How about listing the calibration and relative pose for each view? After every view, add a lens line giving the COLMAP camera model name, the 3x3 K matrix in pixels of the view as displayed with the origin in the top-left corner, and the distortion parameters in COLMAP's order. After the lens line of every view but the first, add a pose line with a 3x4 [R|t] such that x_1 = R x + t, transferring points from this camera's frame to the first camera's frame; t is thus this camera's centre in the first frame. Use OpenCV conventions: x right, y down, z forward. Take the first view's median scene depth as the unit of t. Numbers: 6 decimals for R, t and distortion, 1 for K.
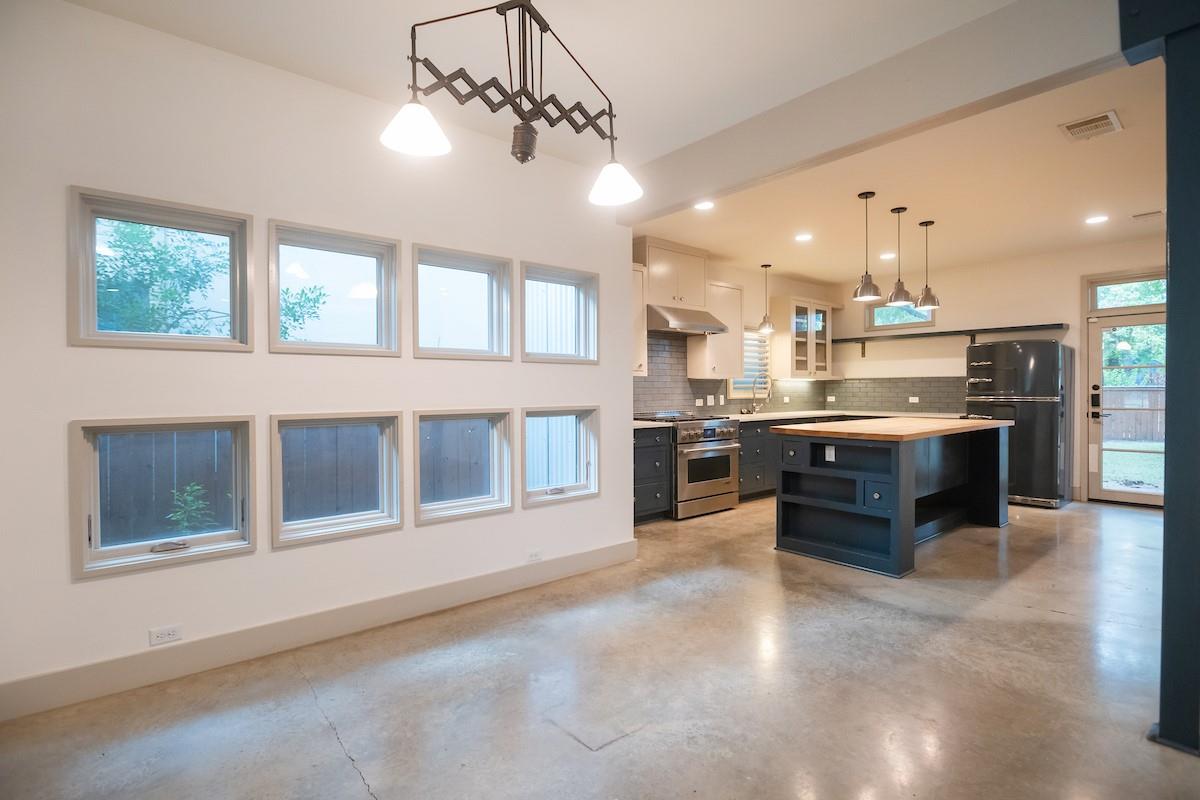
lens RADIAL K [[570.8, 0, 606.0], [0, 570.8, 397.3], [0, 0, 1]] dist [-0.006113, -0.000134]
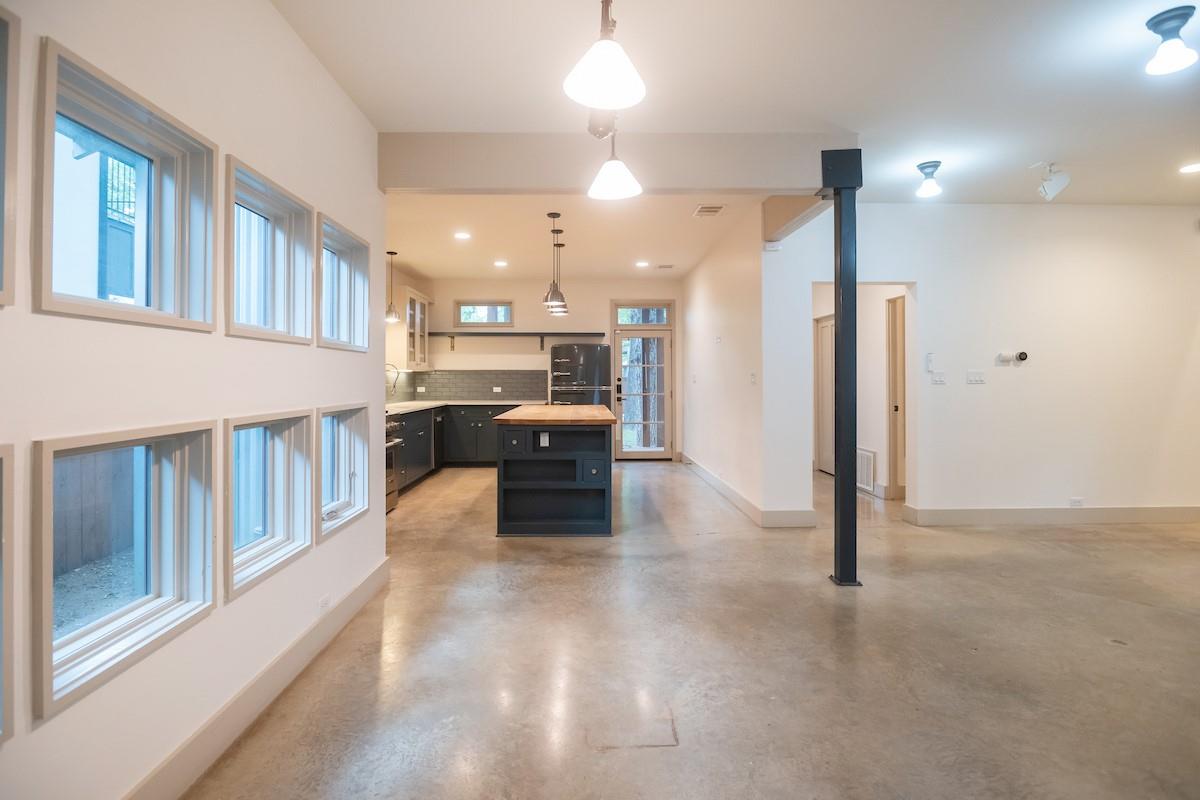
lens RADIAL K [[574.4, 0, 584.6], [0, 574.4, 372.6], [0, 0, 1]] dist [-0.002093, 0.000195]
pose [[0.641672, 0.011438, 0.766894, -0.296344], [0.006774, 0.999765, -0.020578, -0.006055], [-0.766949, 0.018399, 0.641444, 0.149779]]
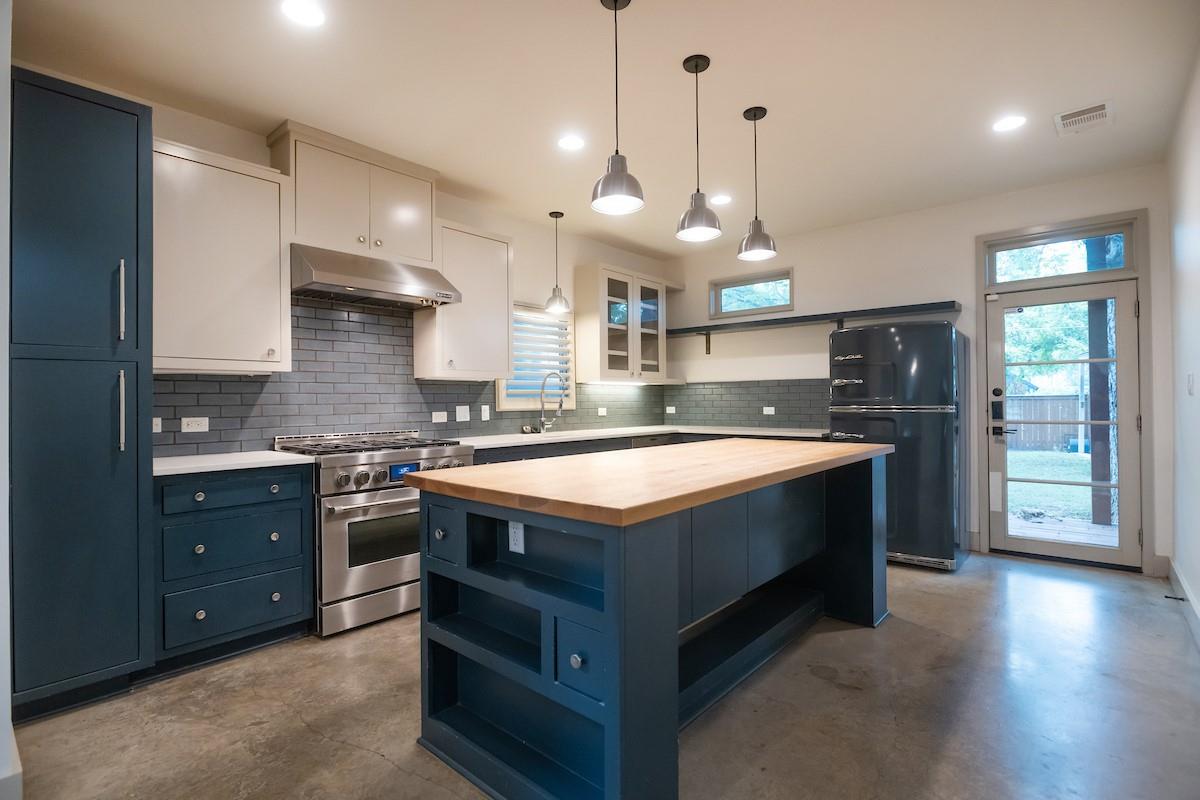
lens RADIAL K [[564.5, 0, 607.0], [0, 564.5, 400.1], [0, 0, 1]] dist [-0.011254, 0.000053]
pose [[0.987987, -0.002689, 0.154514, 0.275587], [0.005053, 0.999876, -0.014906, 0.000628], [-0.154454, 0.015508, 0.987878, 0.388130]]
